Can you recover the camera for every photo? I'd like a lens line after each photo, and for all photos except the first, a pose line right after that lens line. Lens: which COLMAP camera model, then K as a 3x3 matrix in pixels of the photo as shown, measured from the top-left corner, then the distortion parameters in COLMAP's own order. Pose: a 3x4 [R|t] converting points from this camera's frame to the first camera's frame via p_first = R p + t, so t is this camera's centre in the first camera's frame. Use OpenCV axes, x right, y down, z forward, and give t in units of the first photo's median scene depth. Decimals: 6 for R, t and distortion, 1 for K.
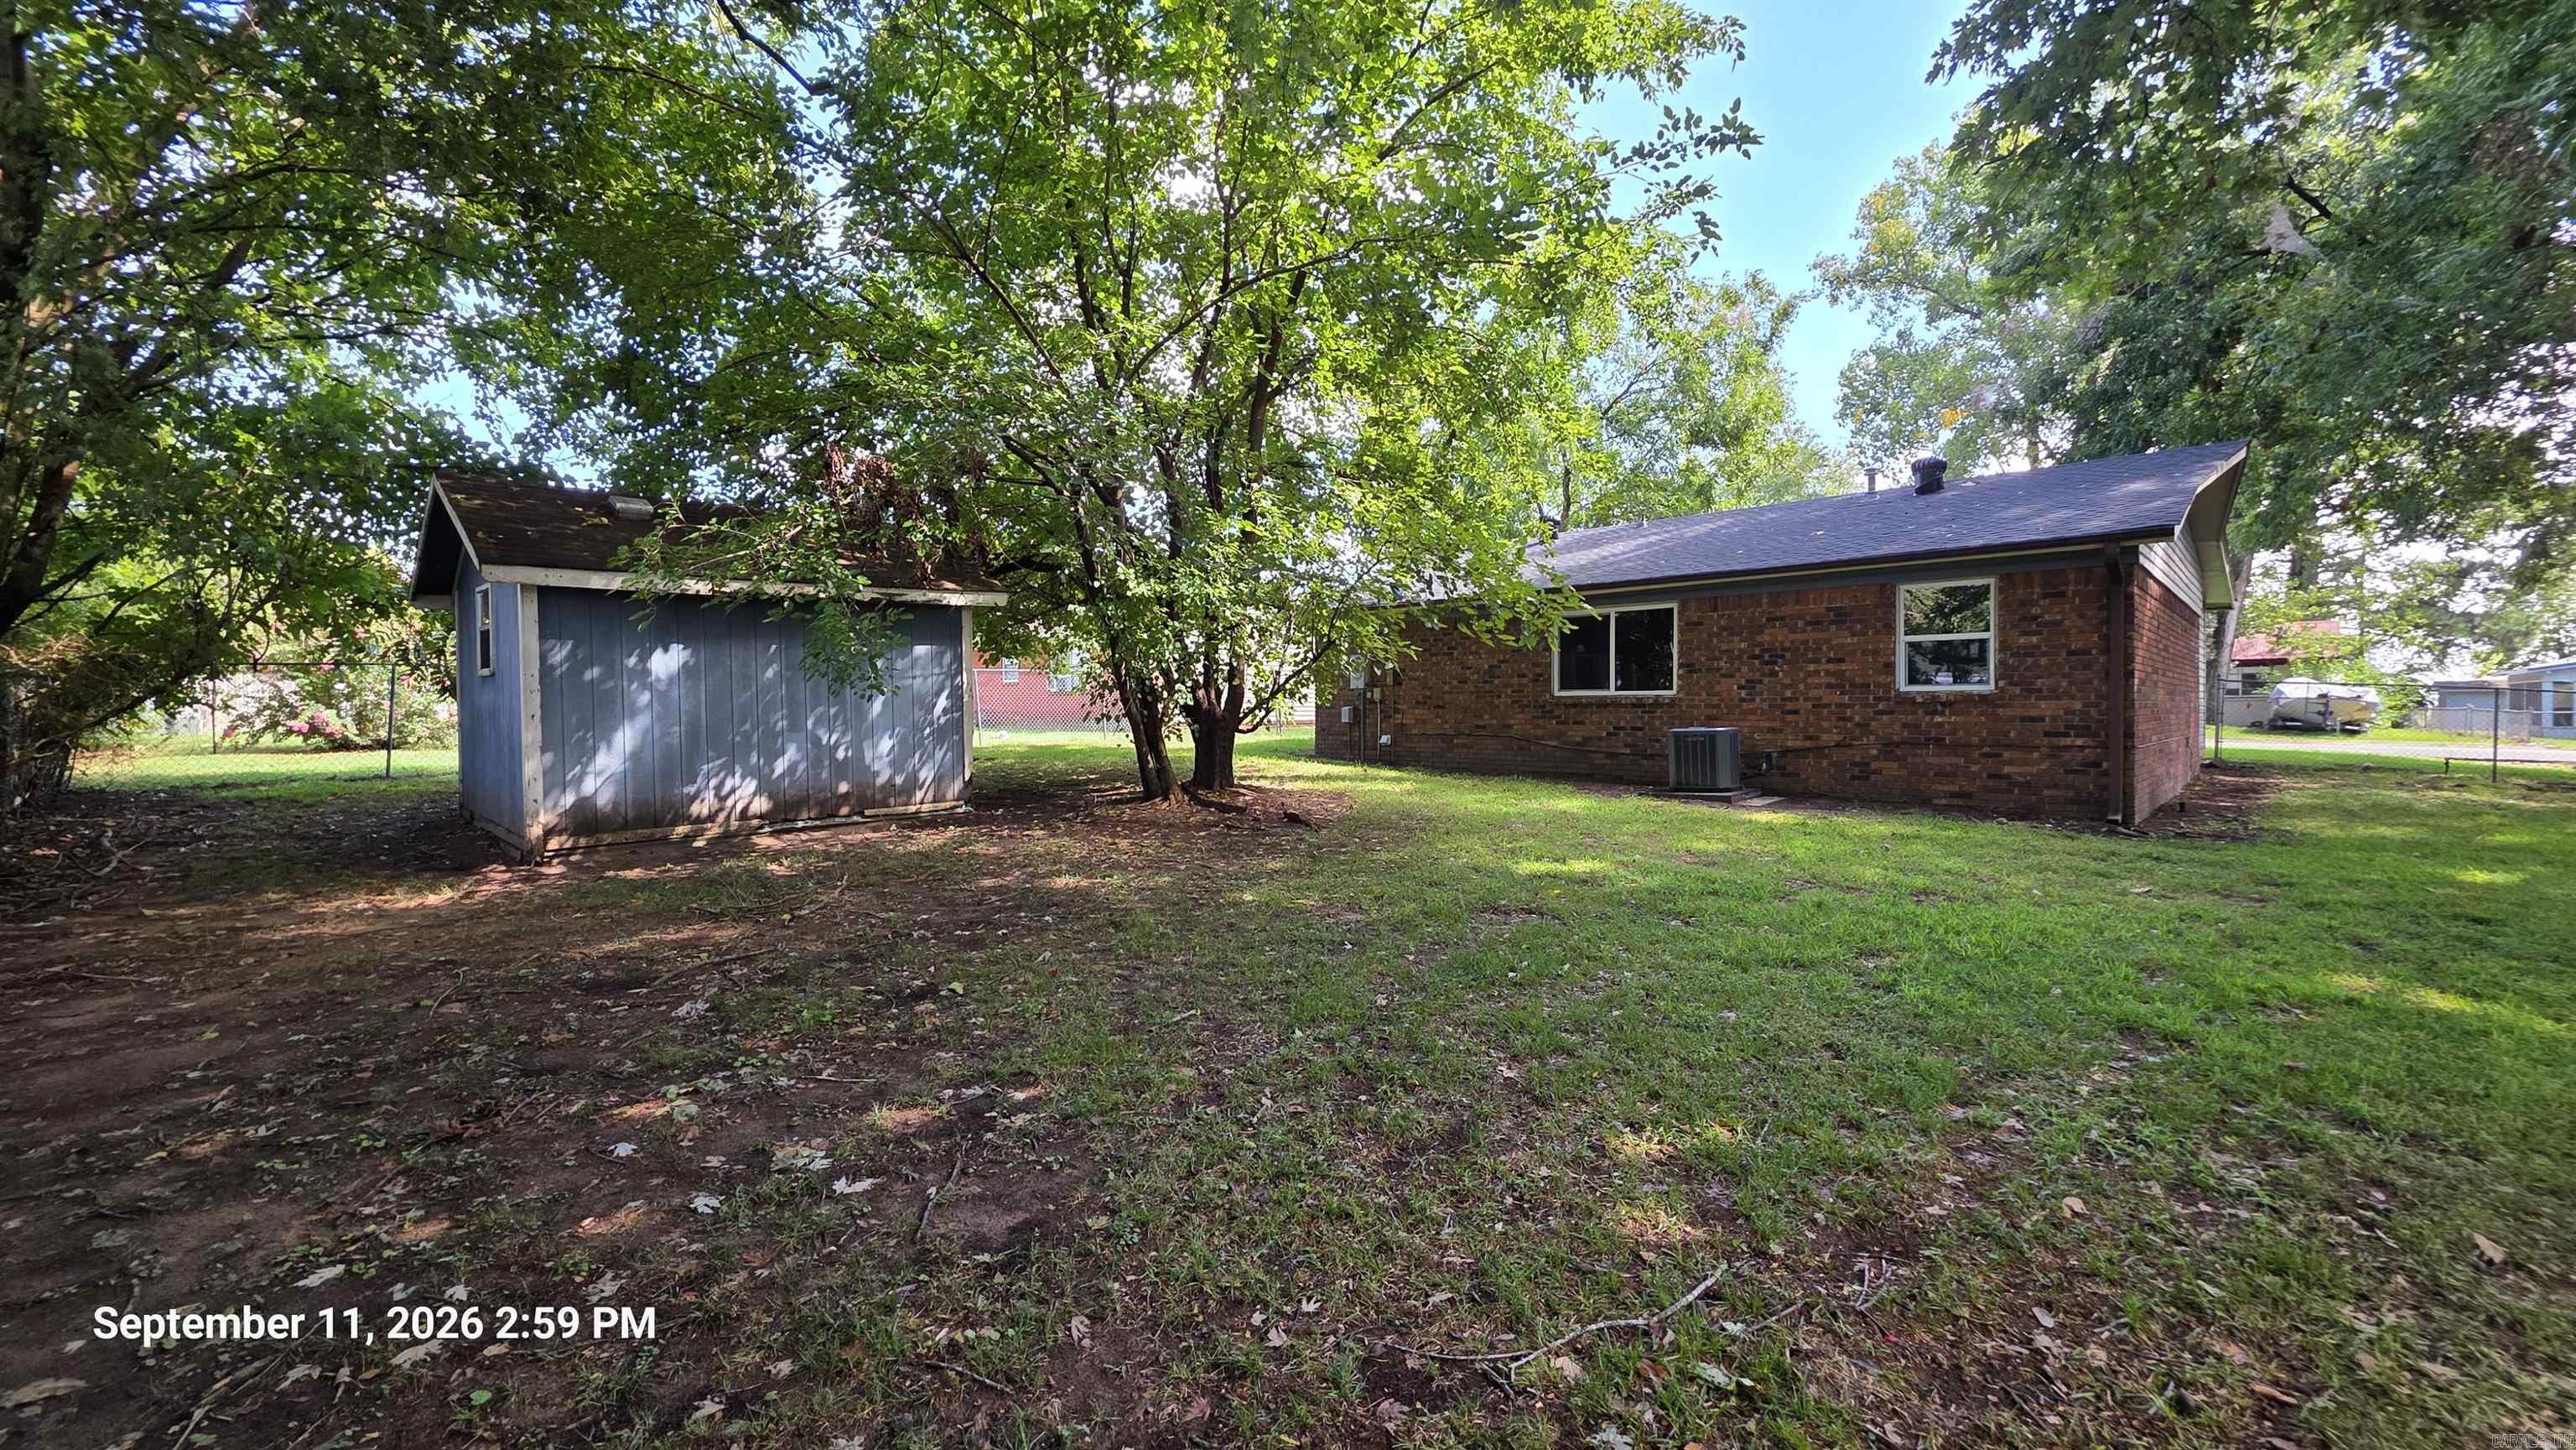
lens RADIAL K [[1027.2, 0, 1292.2], [0, 1027.2, 720.7], [0, 0, 1]] dist [-0.002044, -0.000068]
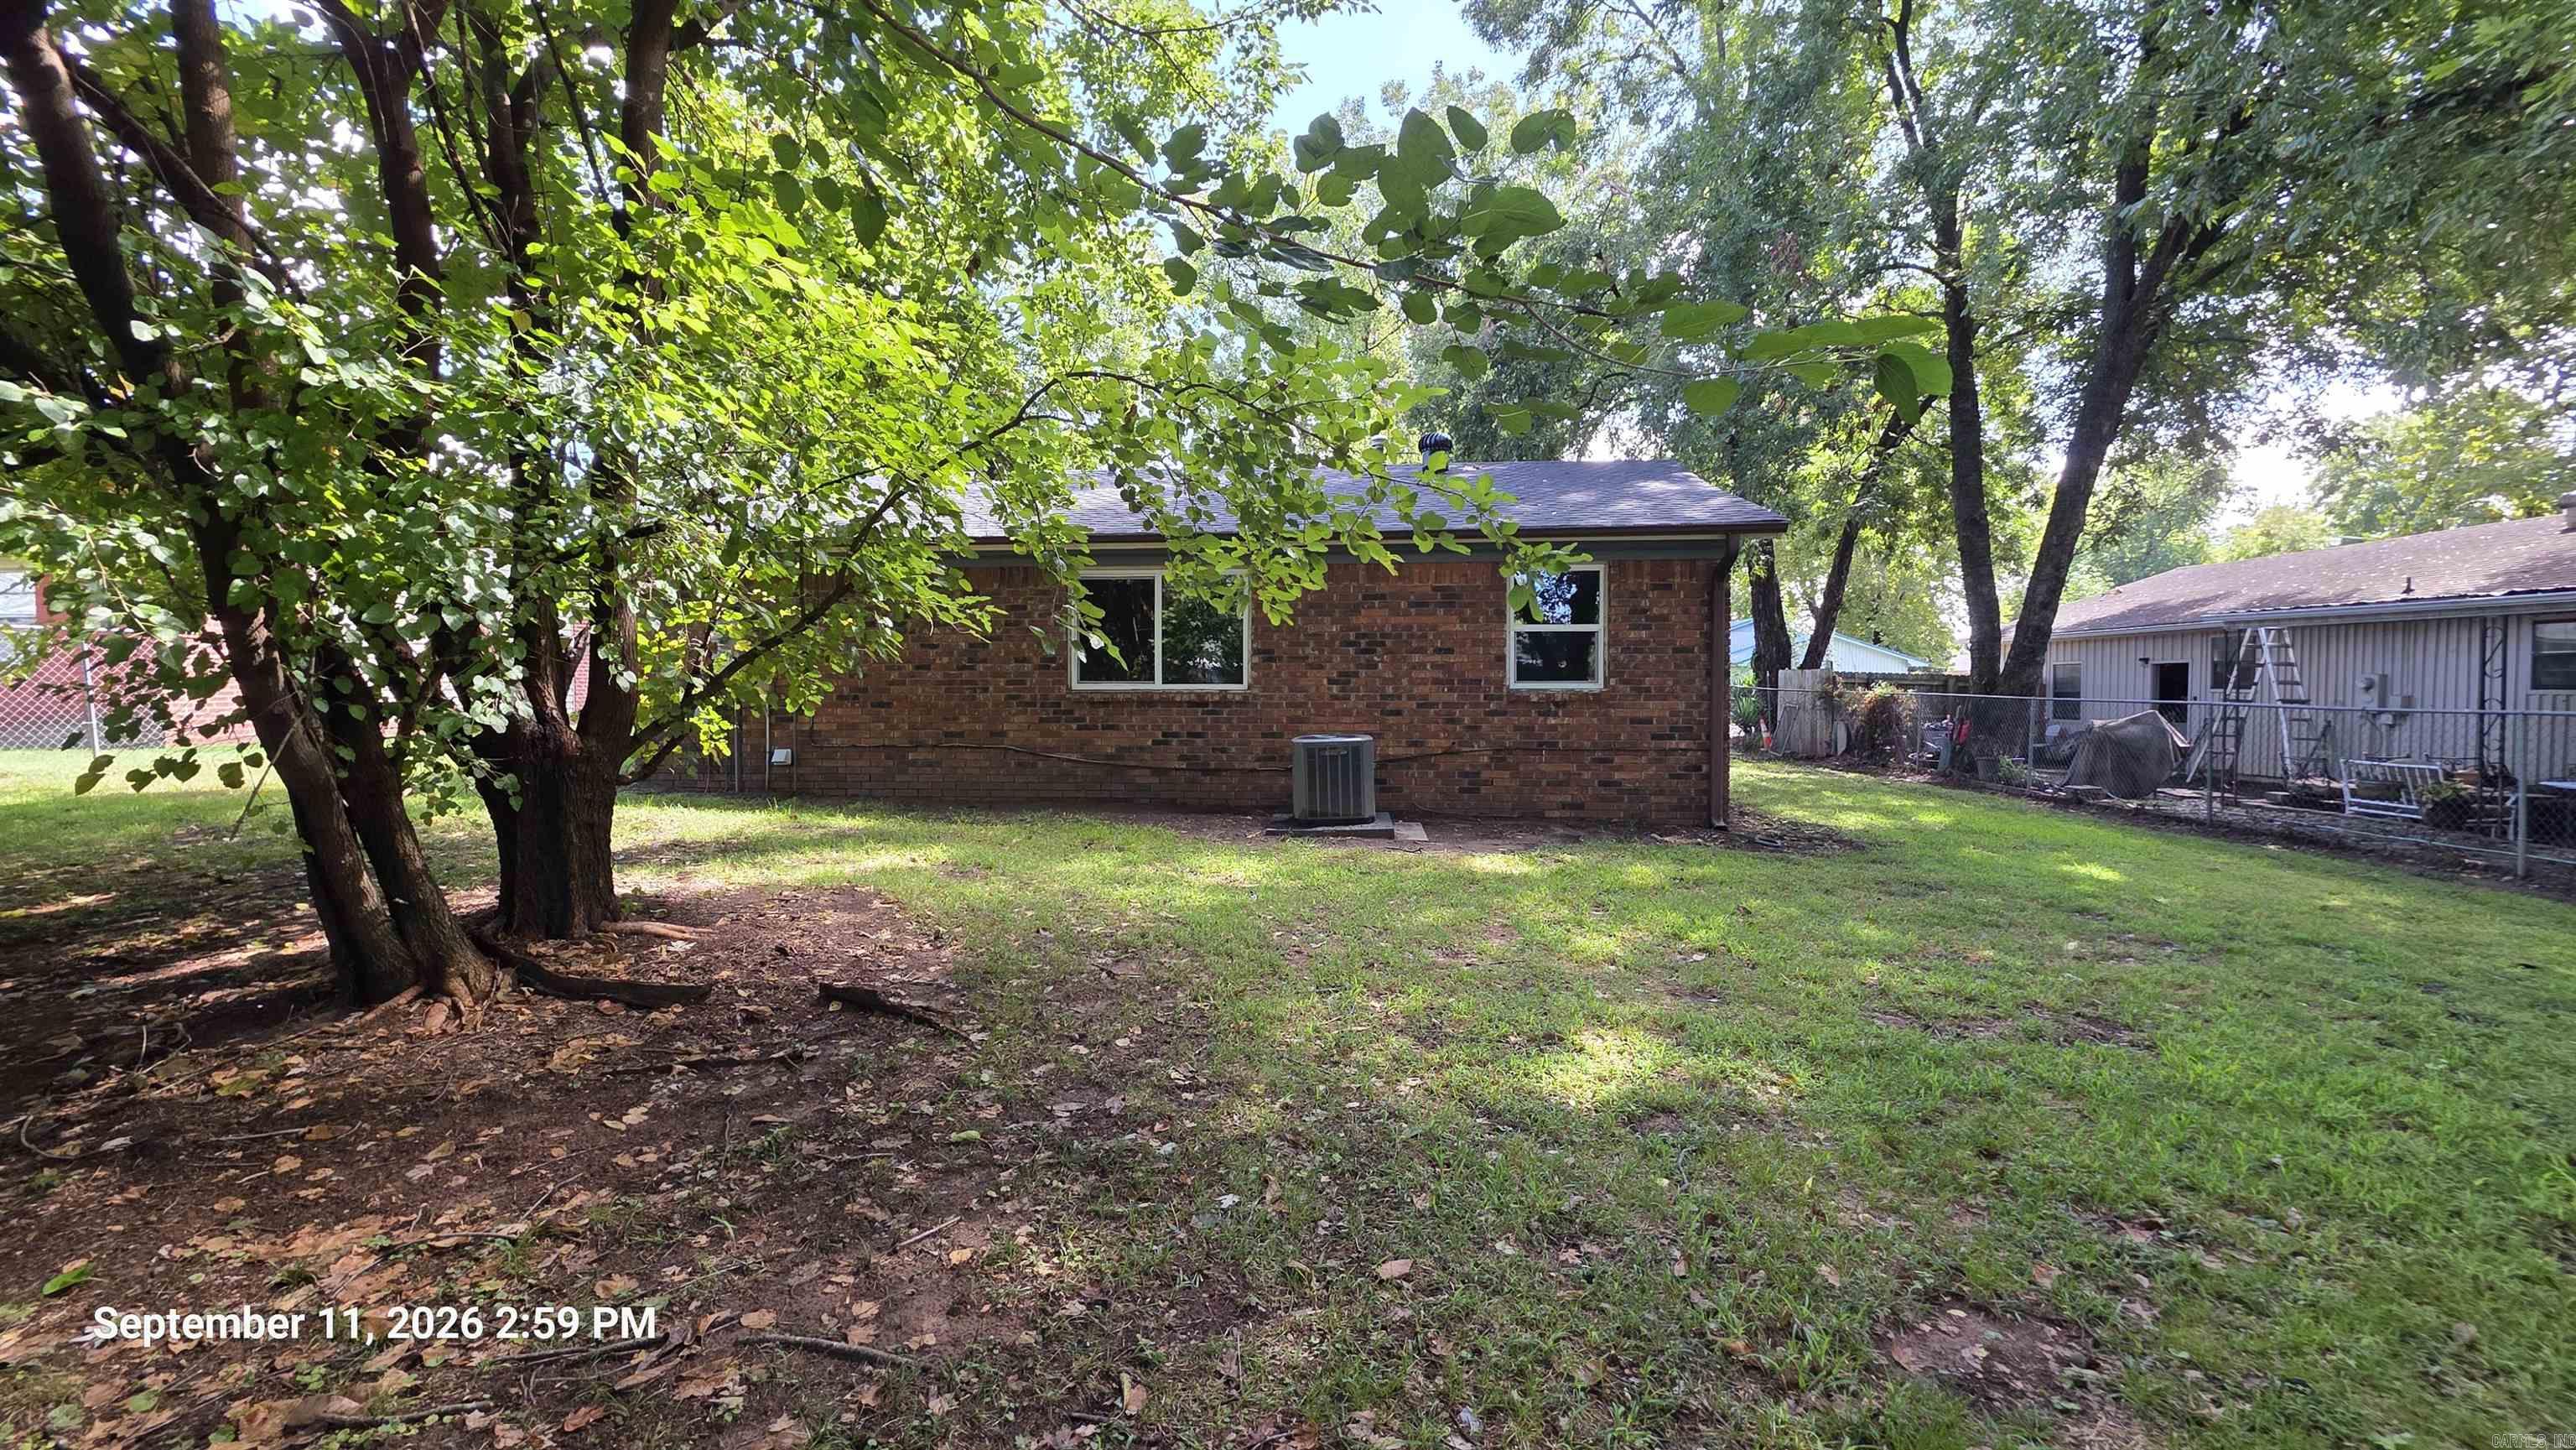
lens RADIAL K [[1027.2, 0, 1279.2], [0, 1027.2, 721.6], [0, 0, 1]] dist [-0.002044, -0.000068]
pose [[0.773034, -0.018444, 0.634097, -0.107217], [0.005636, 0.999737, 0.022208, -0.022137], [-0.634340, -0.013594, 0.772935, 0.476829]]
